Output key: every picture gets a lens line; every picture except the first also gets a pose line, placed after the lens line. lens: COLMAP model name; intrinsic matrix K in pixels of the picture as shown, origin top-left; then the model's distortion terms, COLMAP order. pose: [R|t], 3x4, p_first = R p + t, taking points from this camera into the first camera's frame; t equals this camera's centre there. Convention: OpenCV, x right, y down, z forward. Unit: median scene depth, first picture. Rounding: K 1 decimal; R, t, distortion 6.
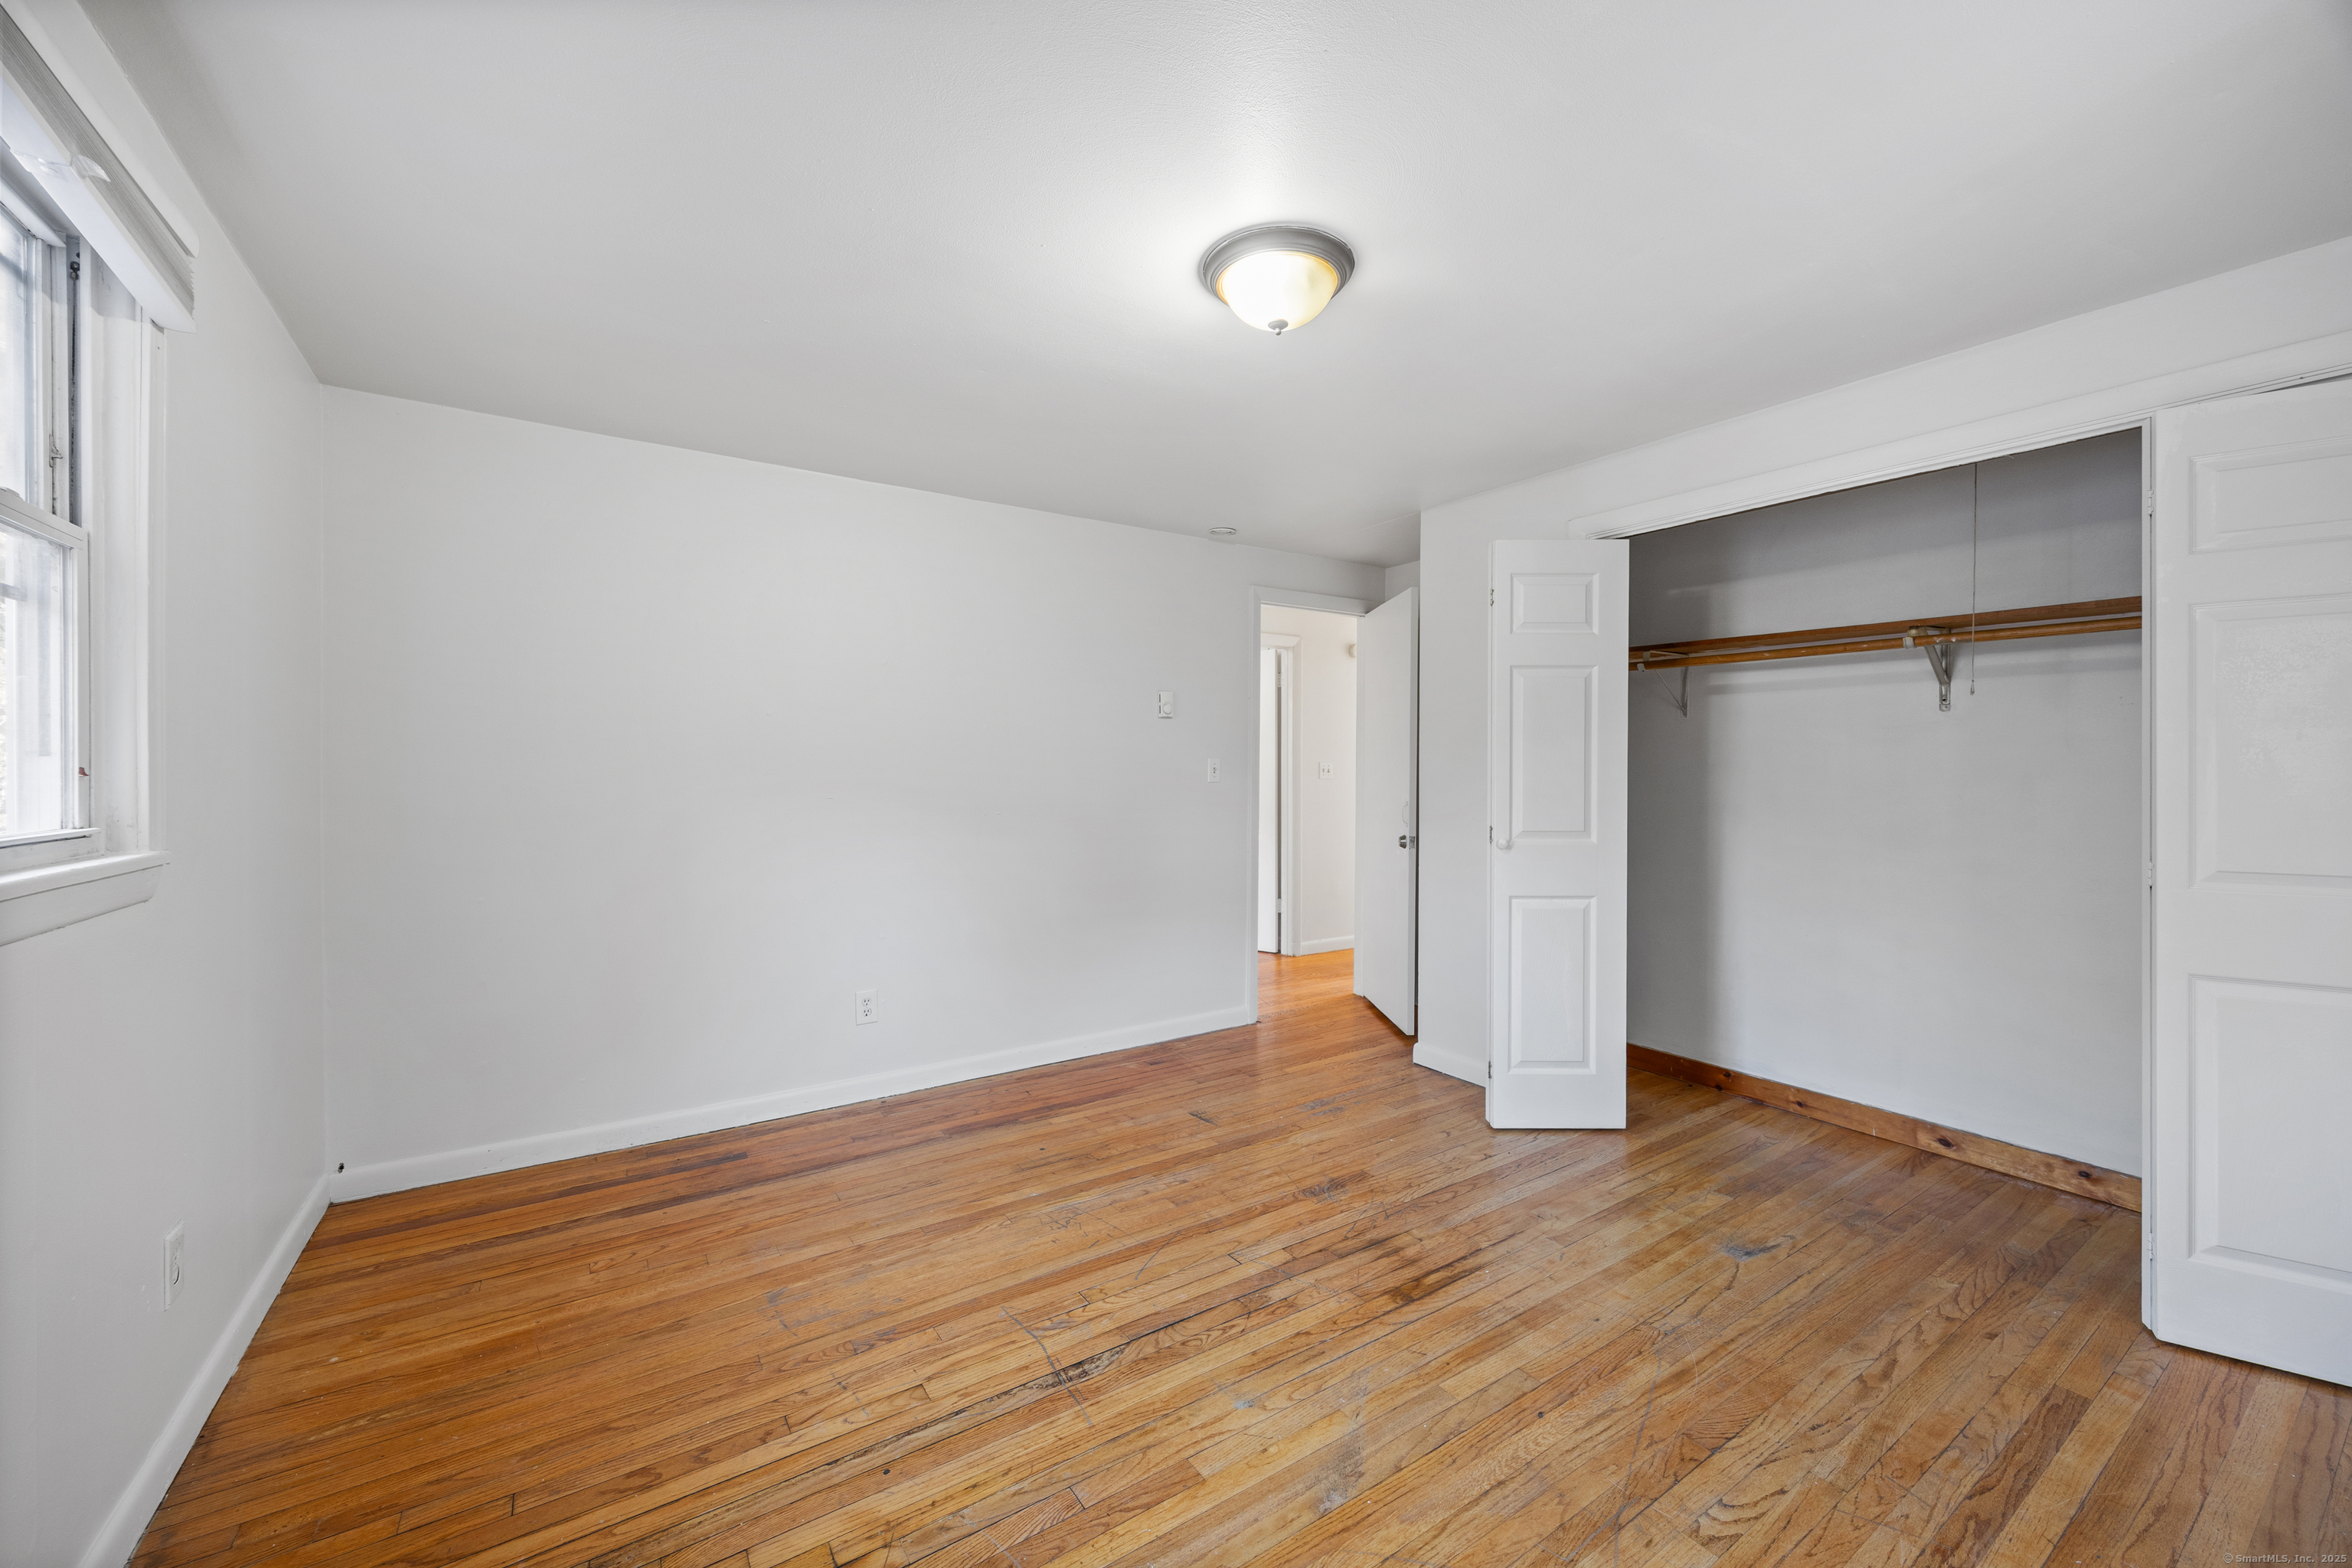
lens RADIAL K [[919.4, 0, 1174.9], [0, 919.4, 757.9], [0, 0, 1]] dist [0.001105, 0.000399]
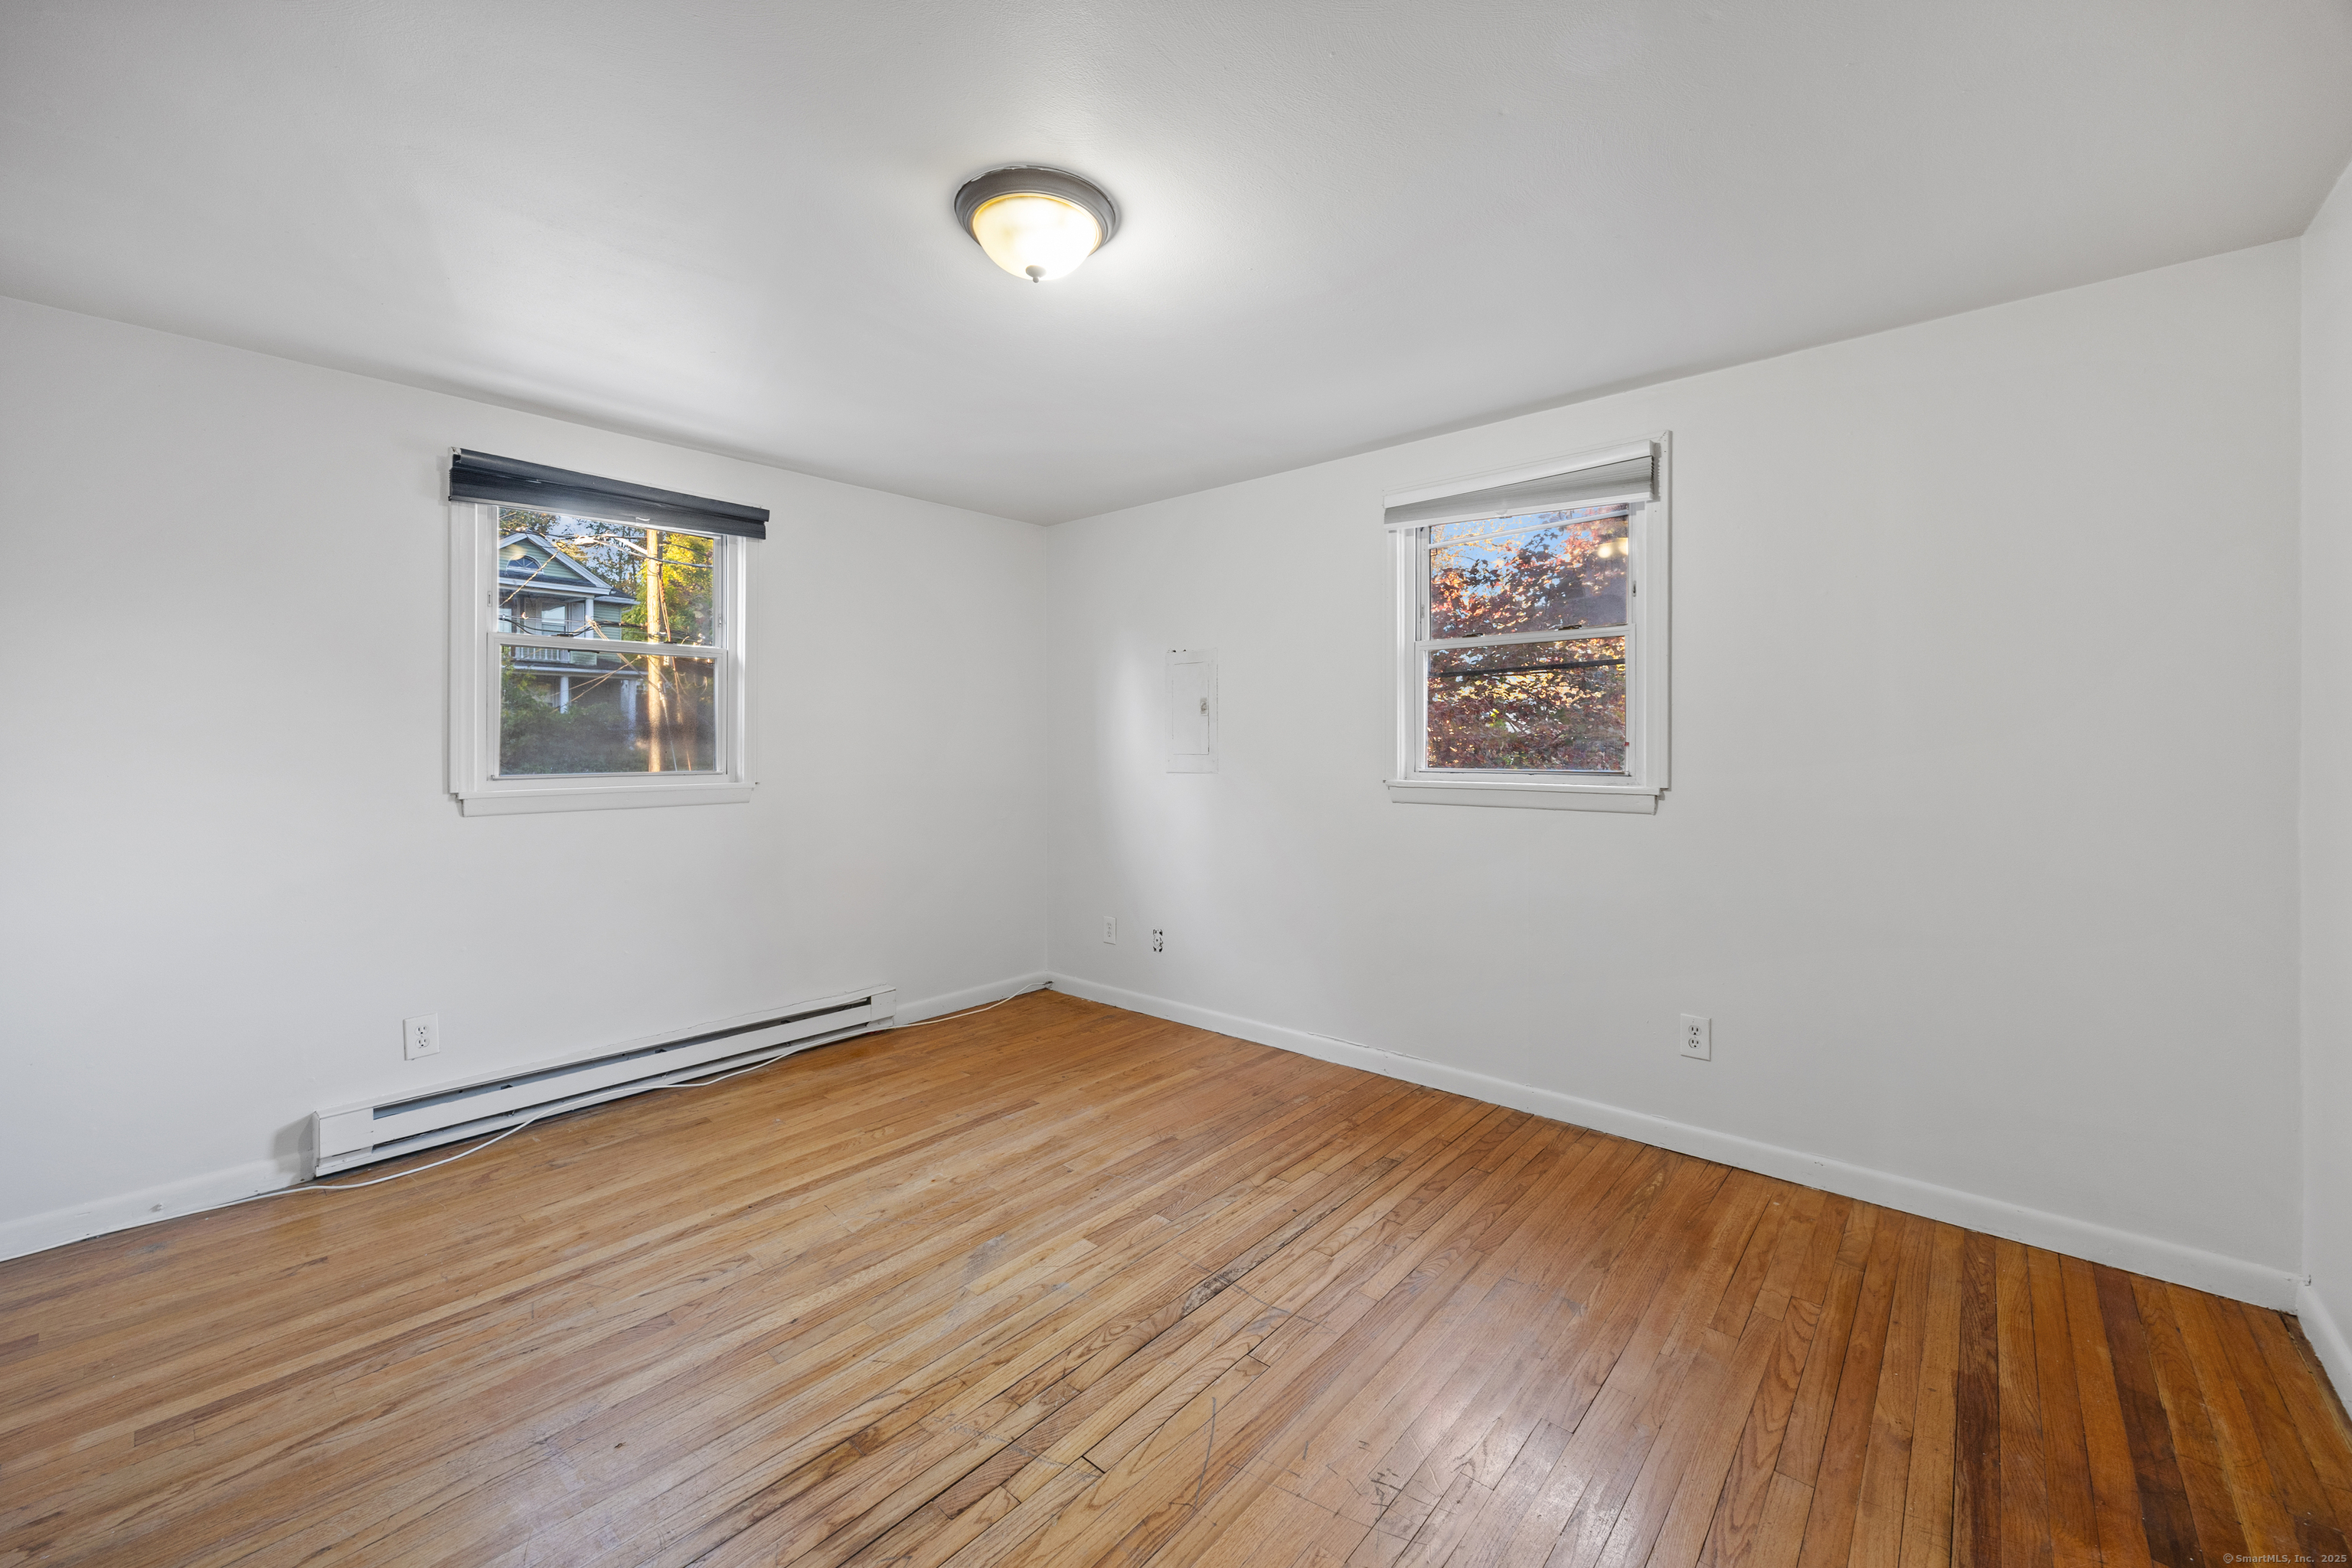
lens RADIAL K [[919.4, 0, 1174.9], [0, 919.4, 757.9], [0, 0, 1]] dist [0.001105, 0.000399]
pose [[-0.966135, 0.004771, -0.257995, 0.194118], [0.003959, 0.999985, 0.003667, 0.024910], [0.258008, 0.002521, -0.966139, 1.805604]]
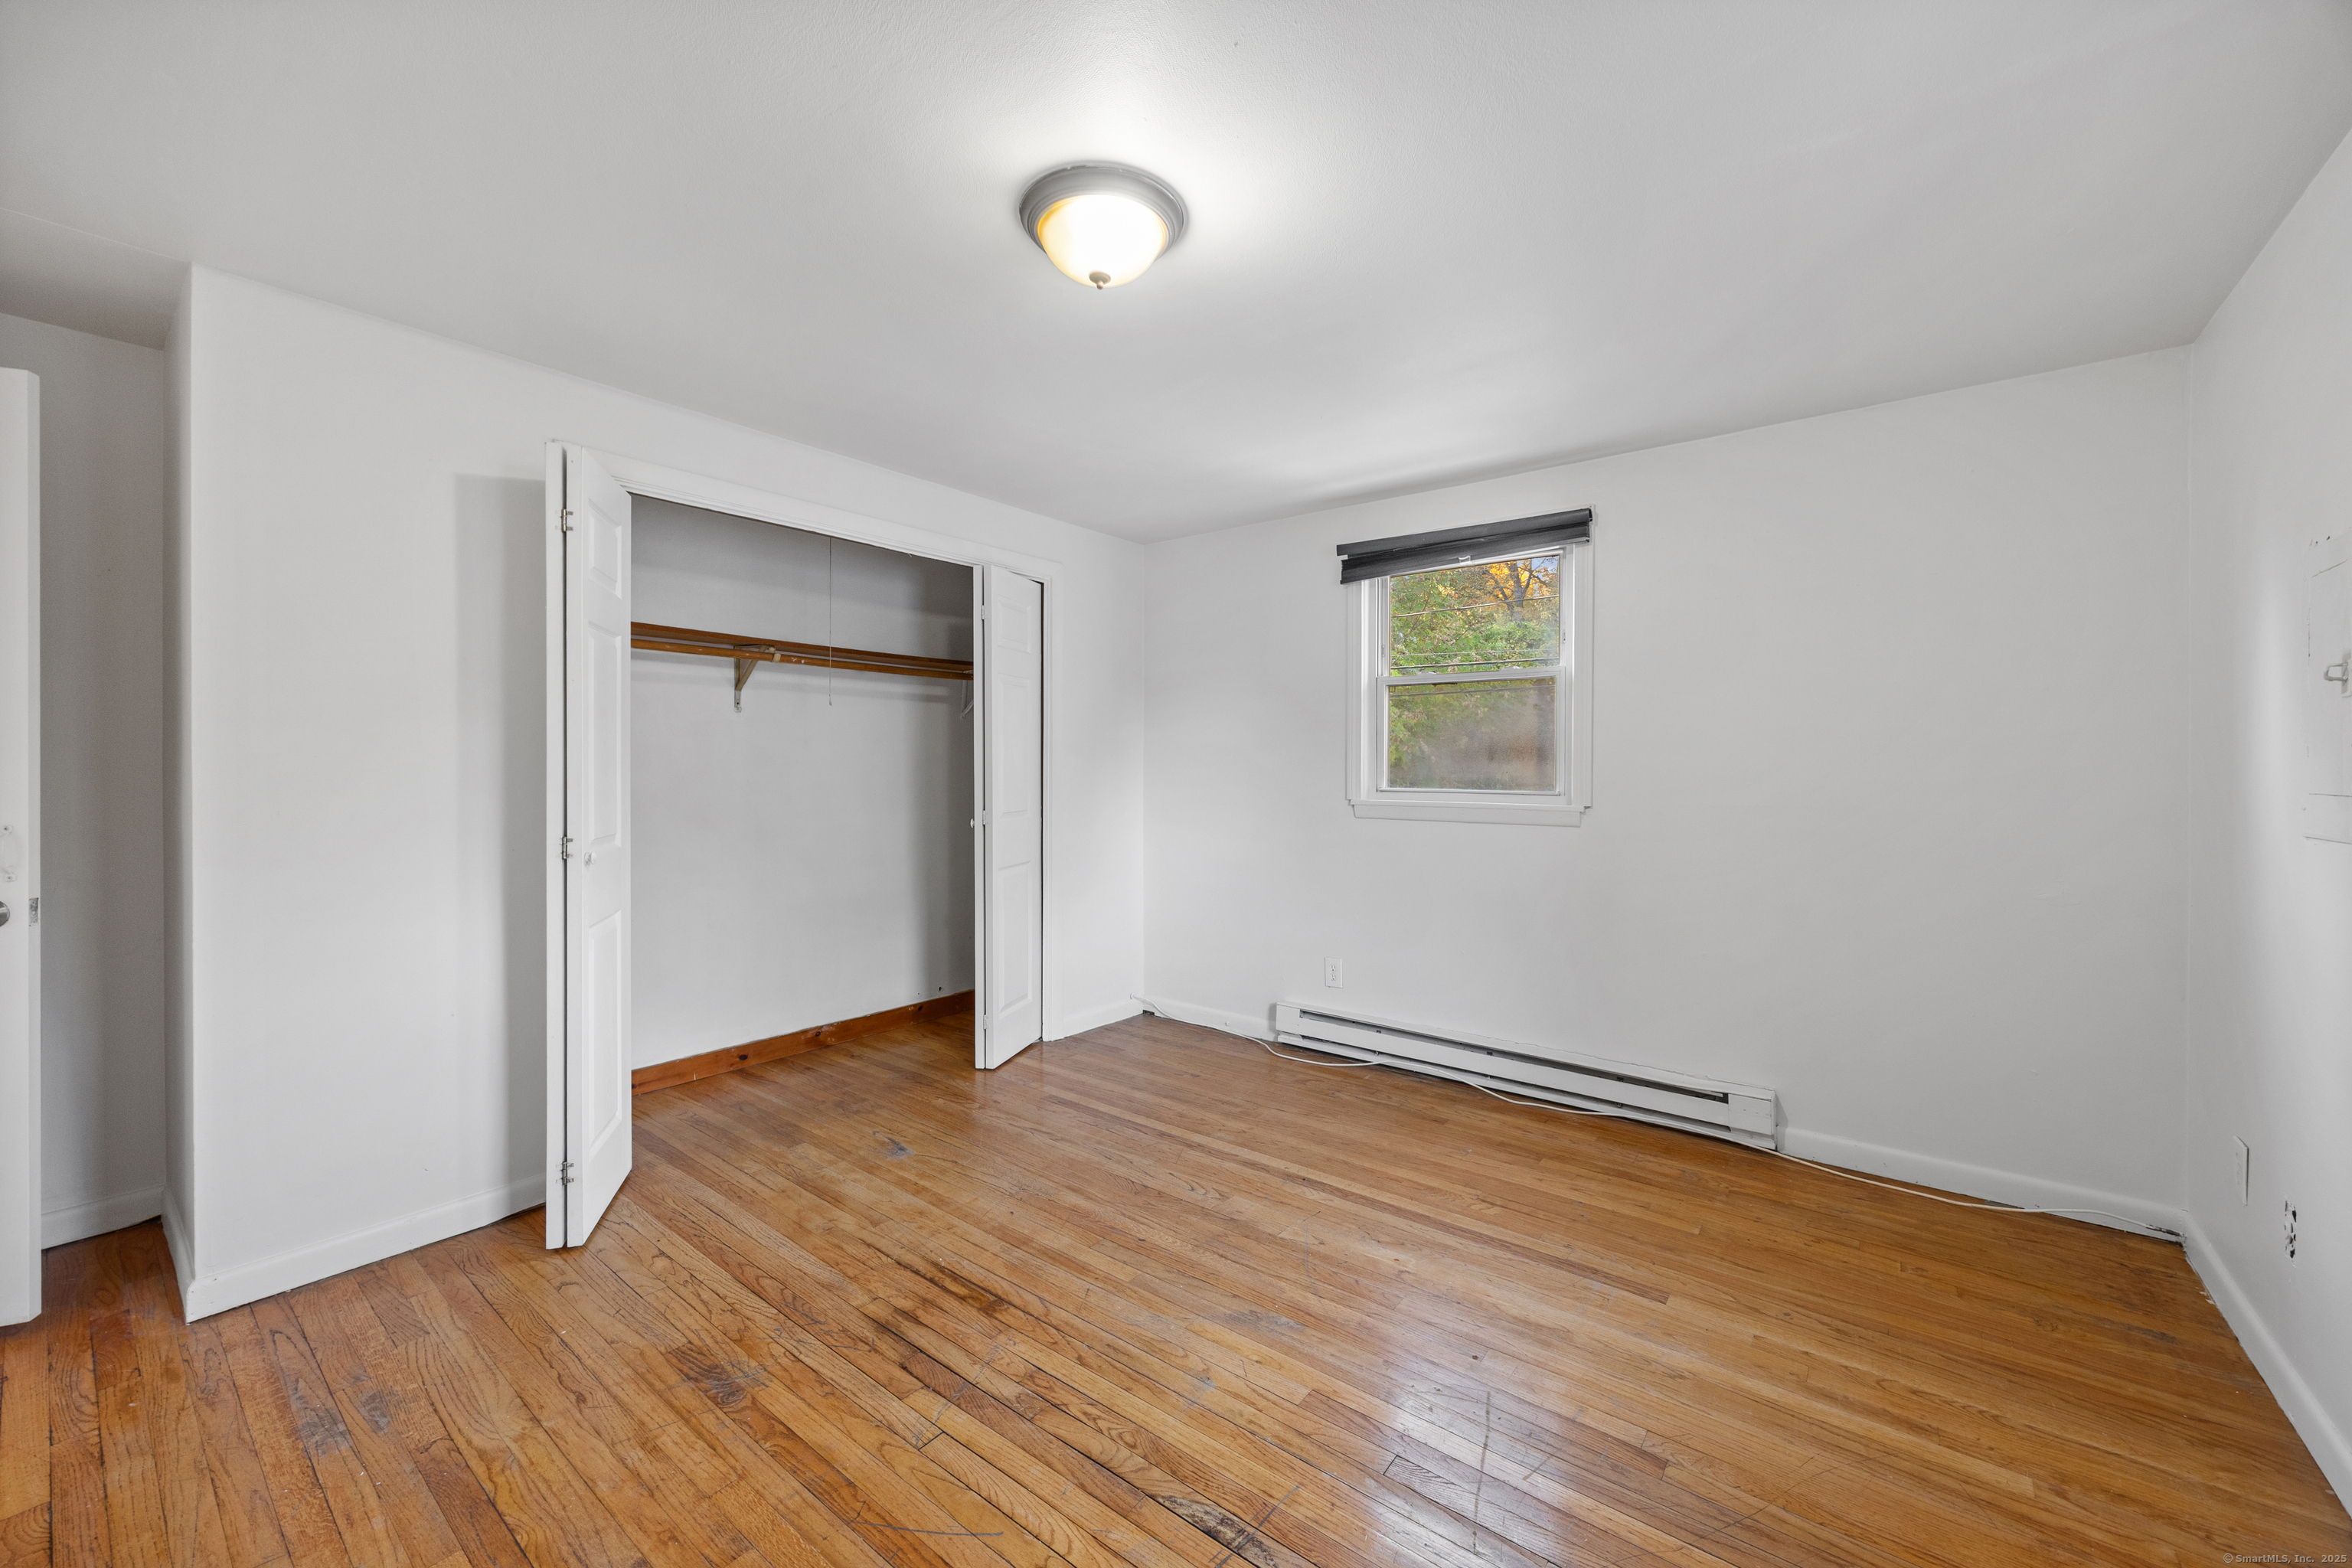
lens RADIAL K [[913.8, 0, 1189.2], [0, 913.8, 784.0], [0, 0, 1]] dist [0.003261, 0.000384]
pose [[-0.324456, -0.023829, 0.945601, -0.719758], [-0.015573, 0.999682, 0.019848, 0.015539], [-0.945773, -0.008286, -0.324724, 1.131904]]
